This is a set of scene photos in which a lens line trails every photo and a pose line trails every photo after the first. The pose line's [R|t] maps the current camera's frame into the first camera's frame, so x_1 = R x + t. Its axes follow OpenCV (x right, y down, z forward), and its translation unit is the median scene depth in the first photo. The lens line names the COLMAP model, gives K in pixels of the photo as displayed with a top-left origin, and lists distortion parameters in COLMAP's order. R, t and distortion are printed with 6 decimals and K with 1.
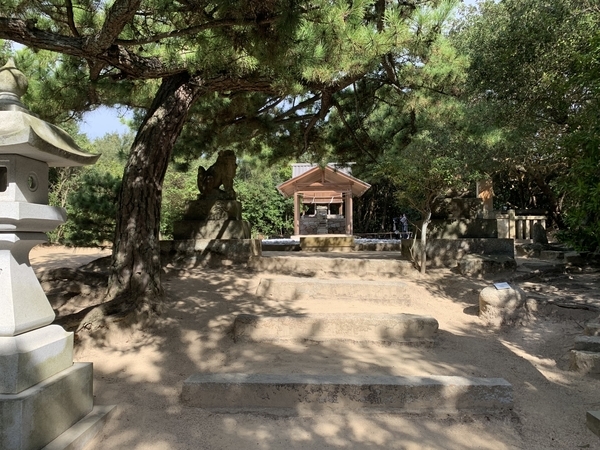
lens RADIAL K [[456.6, 0, 300.5], [0, 456.6, 222.0], [0, 0, 1]] dist [0.047123, -0.034349]
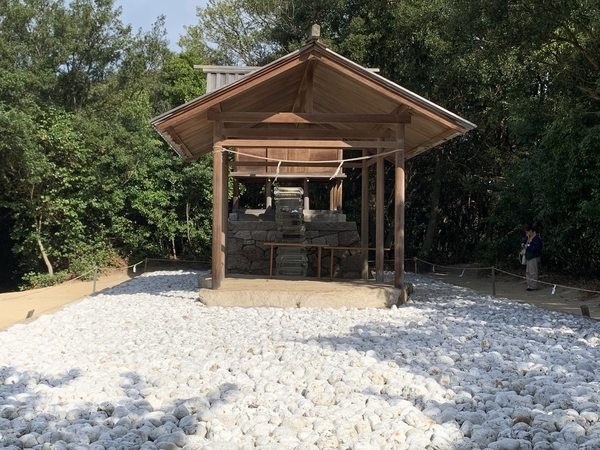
lens RADIAL K [[813.8, 0, 300.1], [0, 813.8, 225.7], [0, 0, 1]] dist [0.115633, 0.000000]
pose [[0.994692, 0.013608, 0.101994, -0.021757], [-0.016300, 0.999539, 0.025614, -0.056457], [-0.101599, -0.027140, 0.994455, 1.027026]]
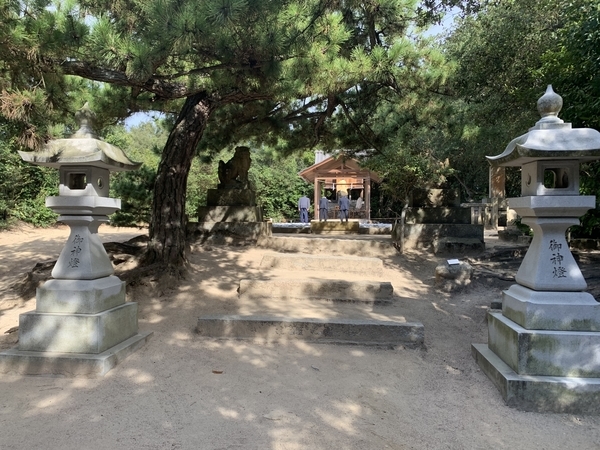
lens RADIAL K [[456.6, 0, 298.2], [0, 456.6, 226.2], [0, 0, 1]] dist [0.047123, -0.034349]
pose [[0.997519, 0.013896, -0.069016, 0.053700], [-0.010796, 0.998924, 0.045093, -0.005304], [0.069568, -0.044236, 0.996596, -0.140452]]
